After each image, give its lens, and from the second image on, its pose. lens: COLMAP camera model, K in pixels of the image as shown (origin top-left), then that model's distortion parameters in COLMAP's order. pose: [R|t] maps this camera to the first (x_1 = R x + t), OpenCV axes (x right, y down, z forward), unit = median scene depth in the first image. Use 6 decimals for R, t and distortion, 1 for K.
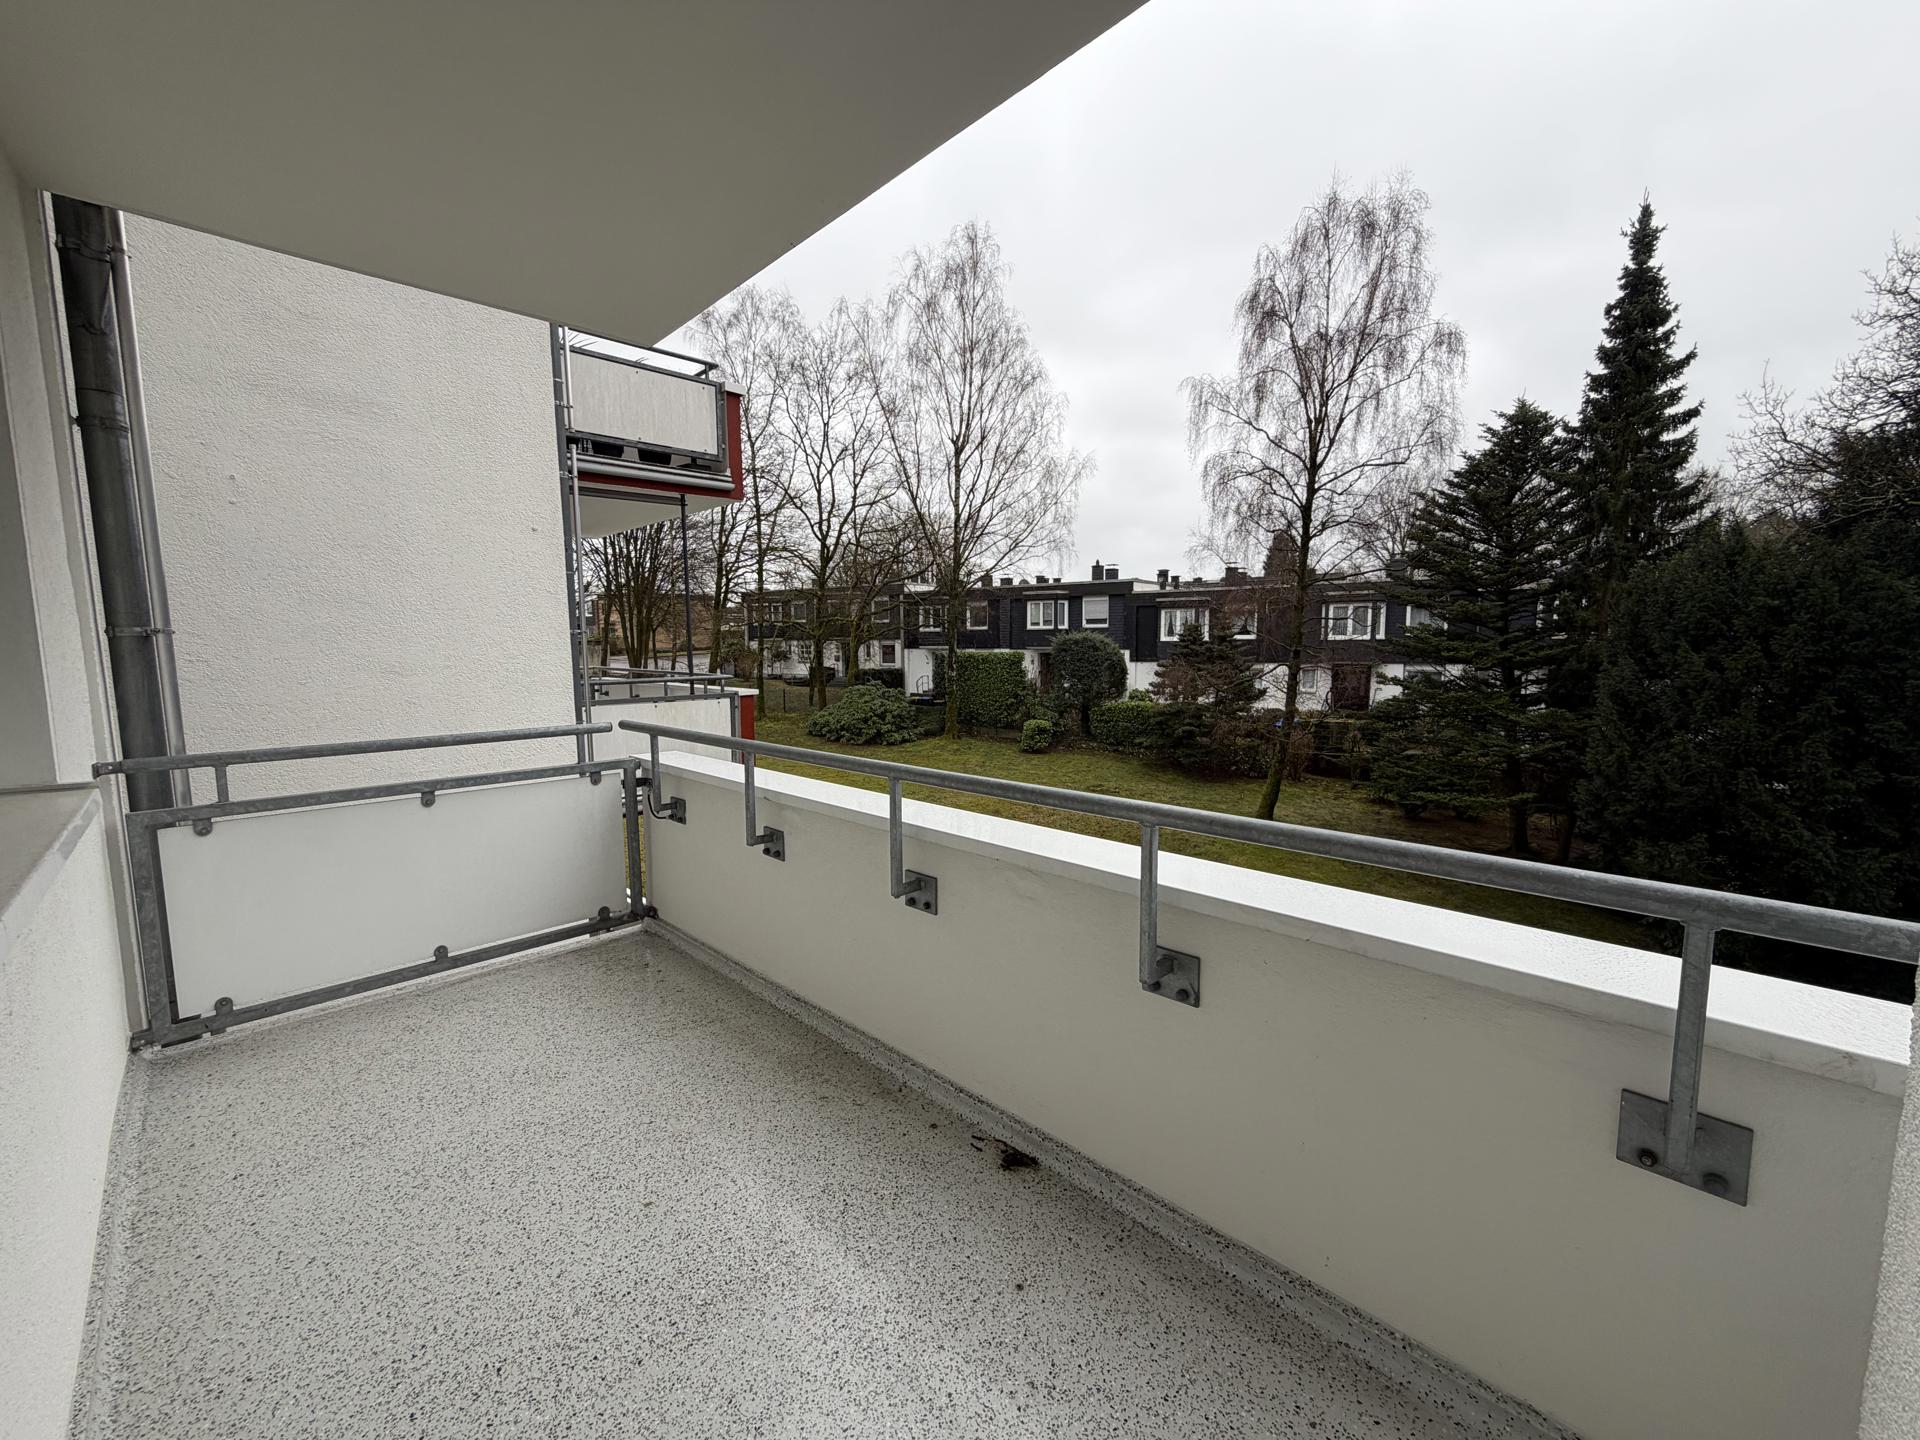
lens RADIAL K [[764.9, 0, 959.7], [0, 764.9, 725.8], [0, 0, 1]] dist [0.002193, 0.000194]
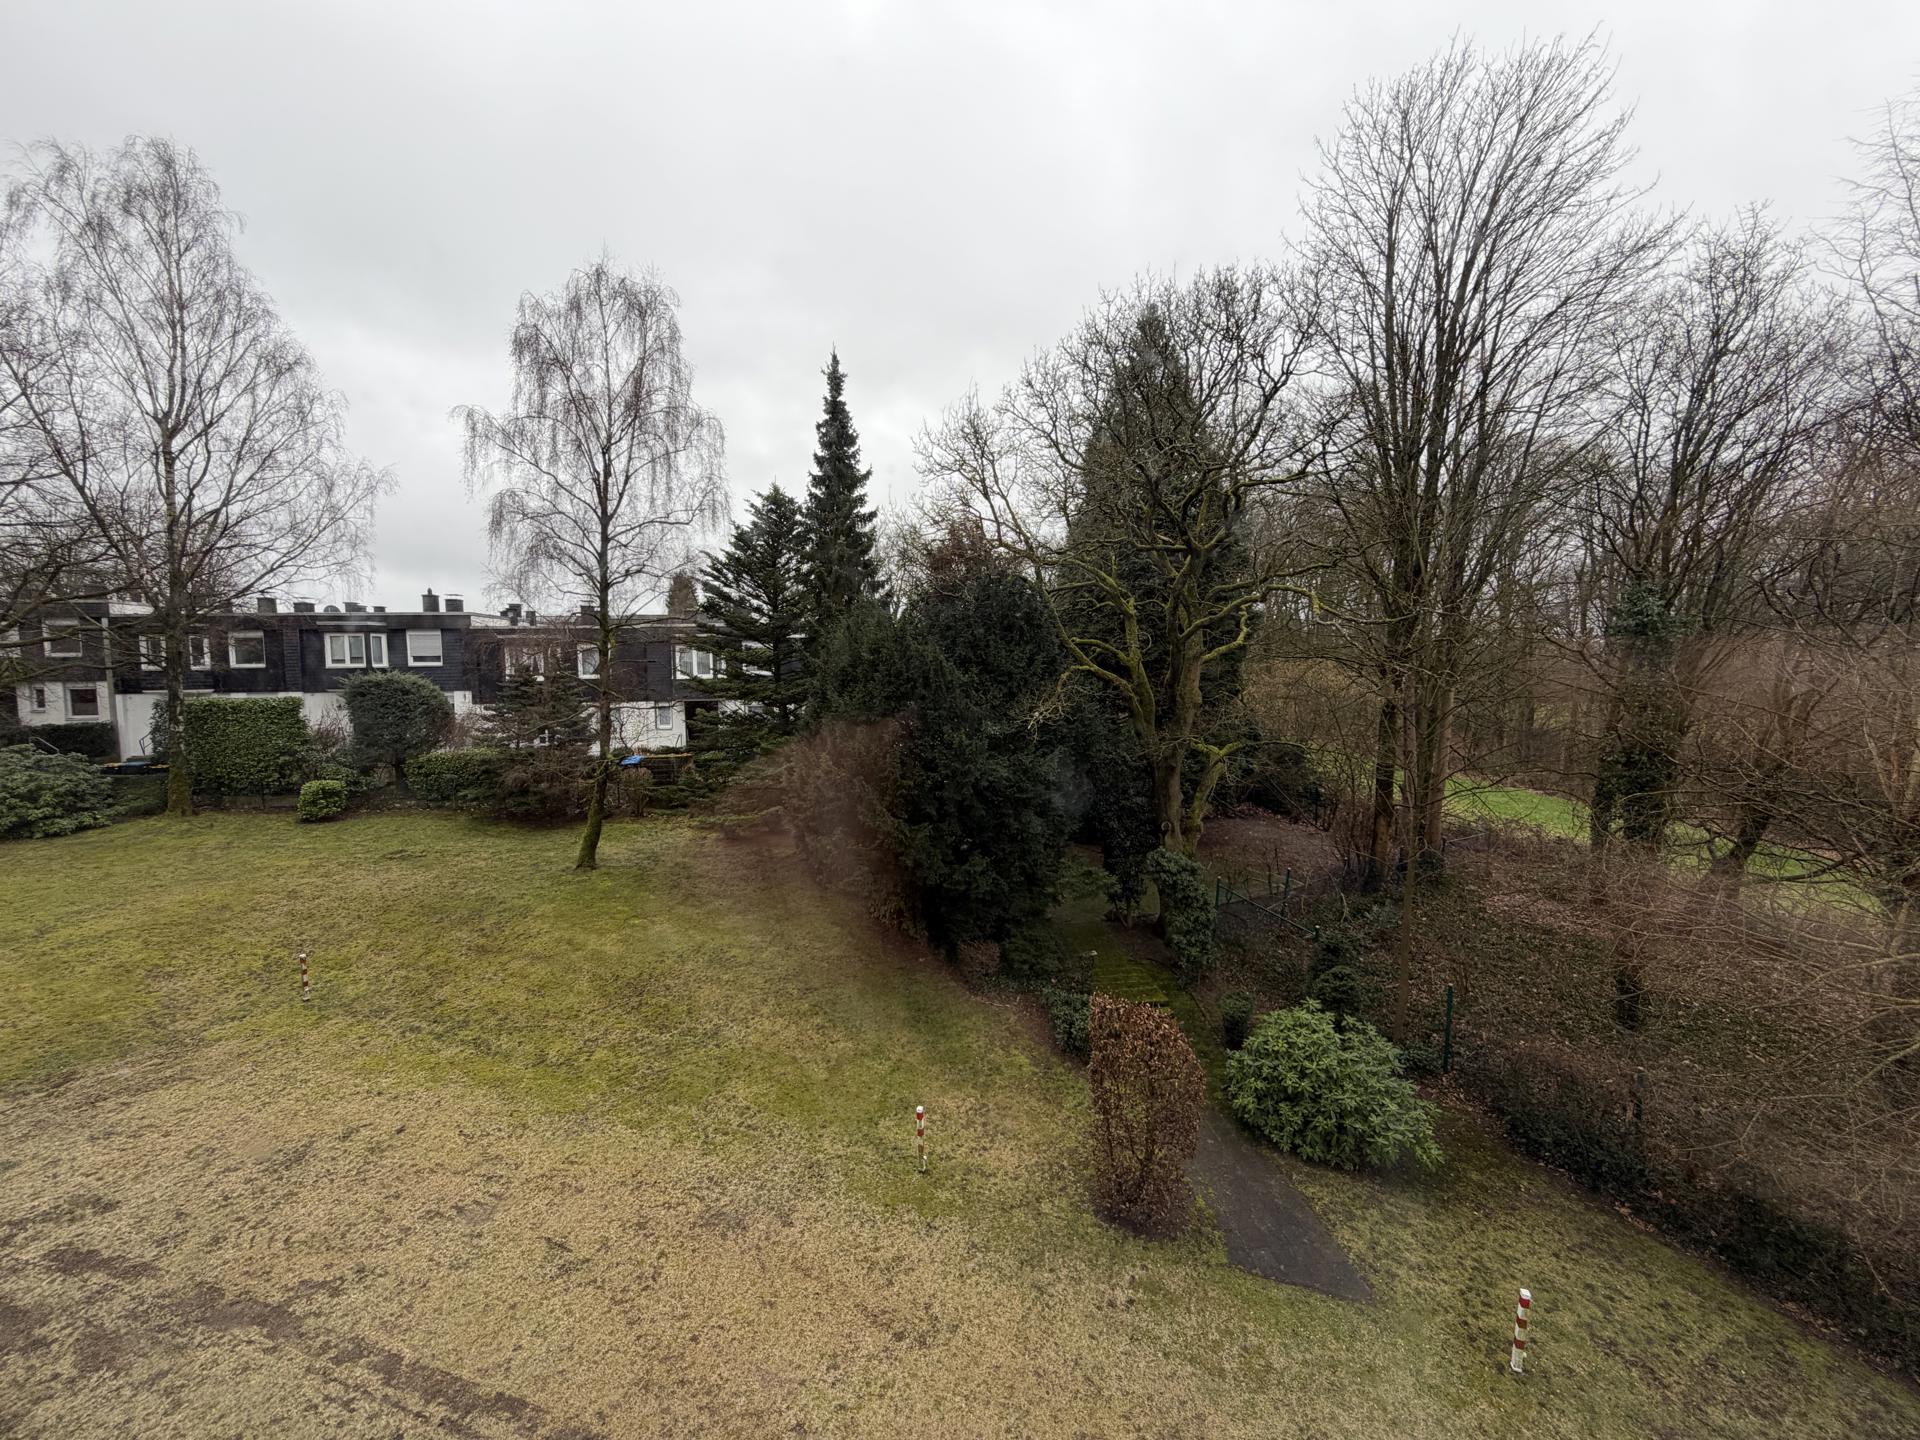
lens RADIAL K [[764.9, 0, 951.9], [0, 764.9, 724.9], [0, 0, 1]] dist [0.002193, 0.000194]
pose [[0.761903, -0.046953, 0.645987, 0.084643], [0.077160, 0.996846, -0.018551, 0.000079], [-0.643078, 0.063979, 0.763123, -0.051517]]
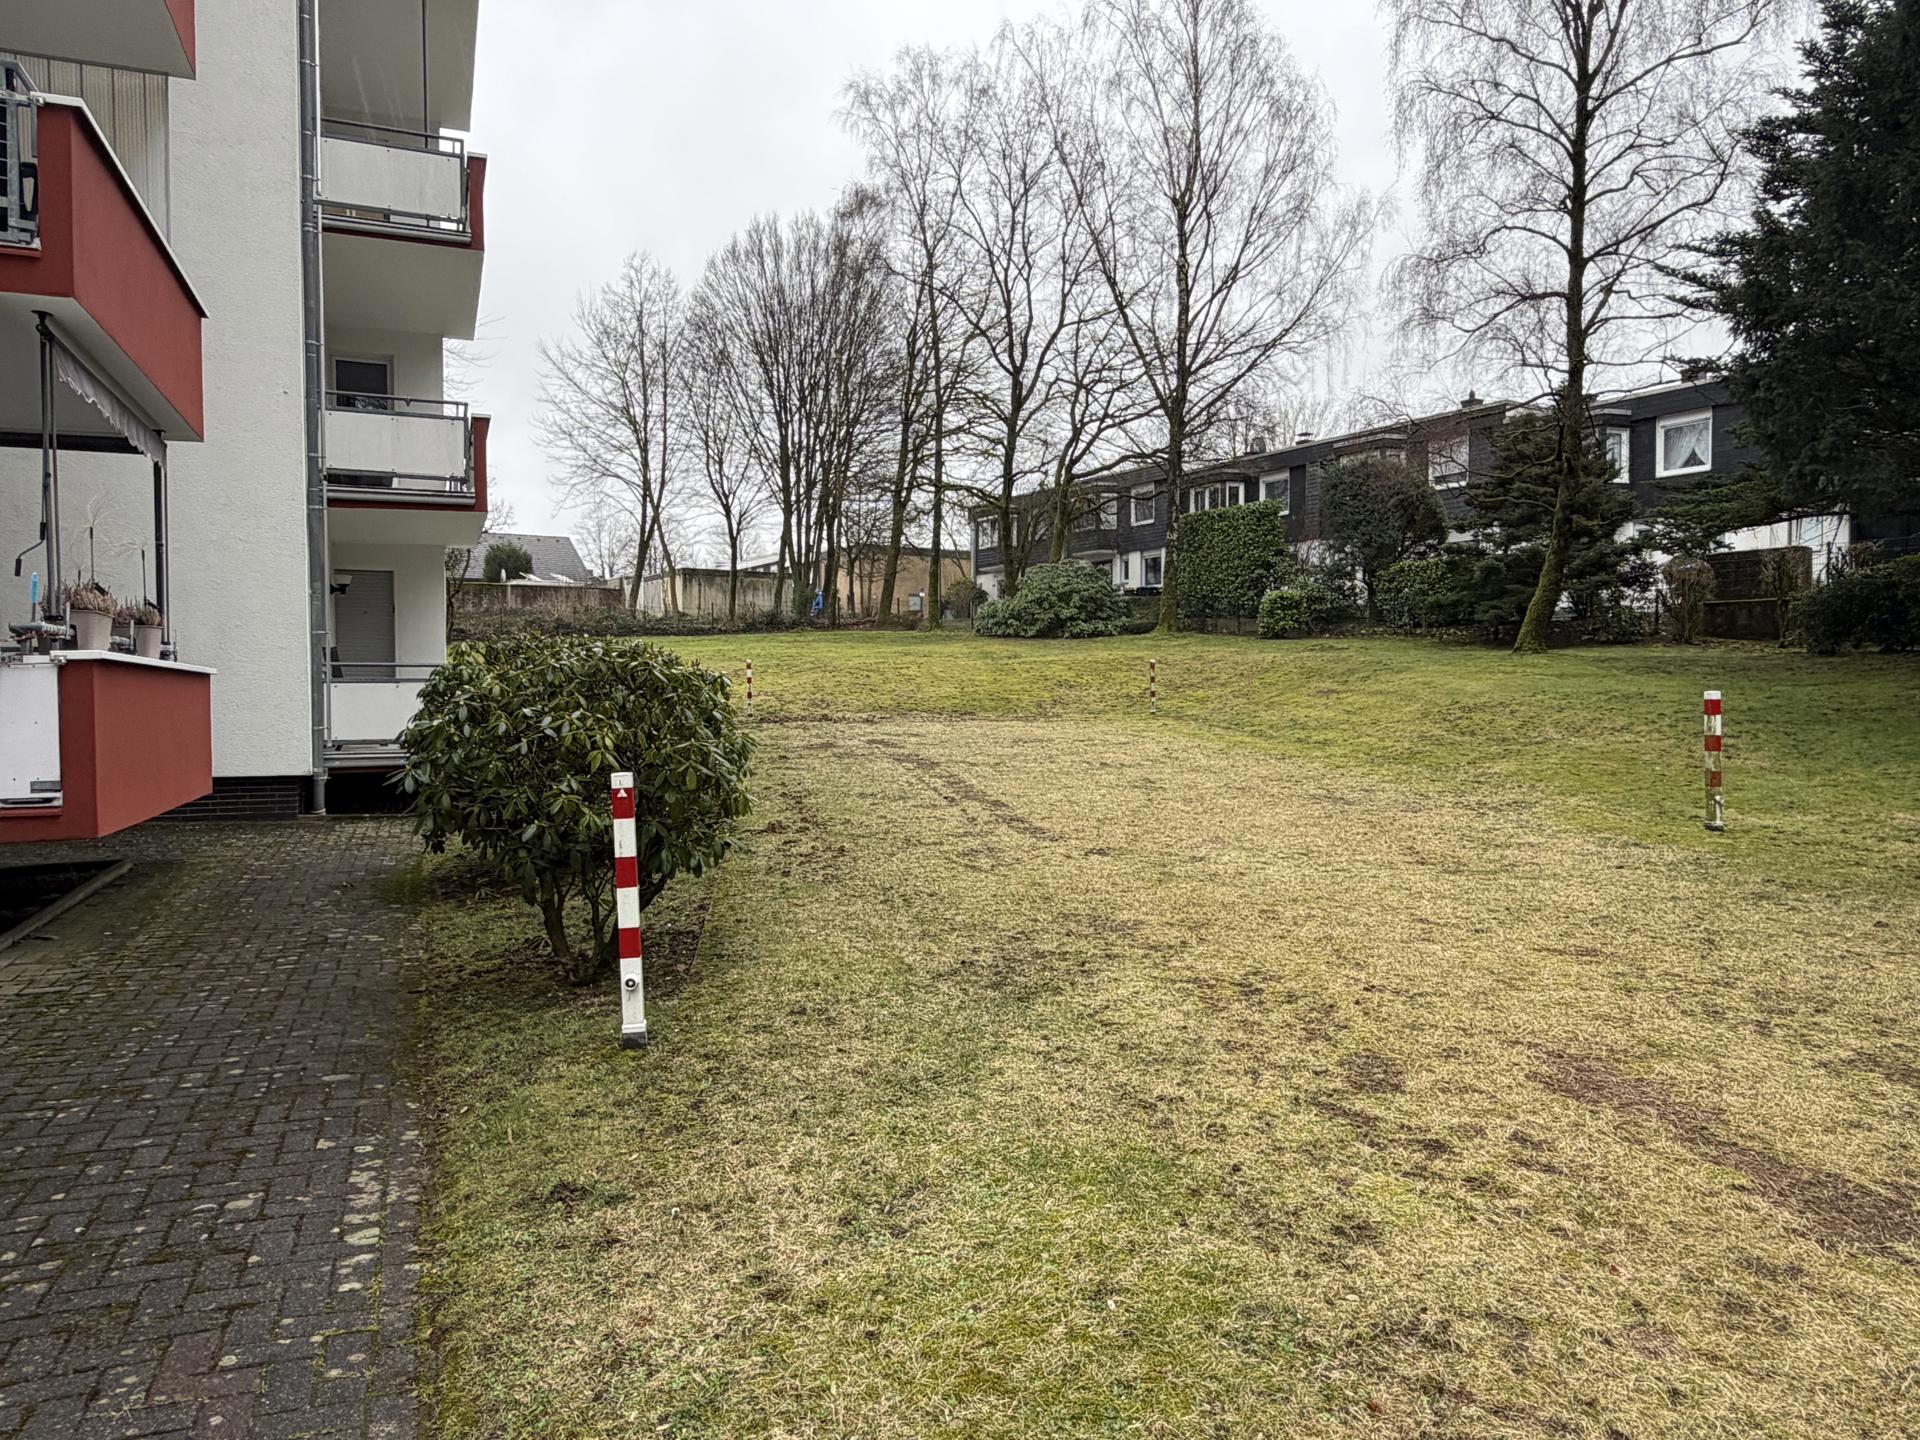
lens RADIAL K [[1240.2, 0, 969.2], [0, 1240.2, 719.9], [0, 0, 1]] dist [-0.000208, 0.001200]
pose [[0.932275, 0.010743, -0.361590, 0.225806], [-0.041096, 0.996233, -0.076357, 0.187772], [0.359408, 0.086045, 0.929205, -0.070186]]
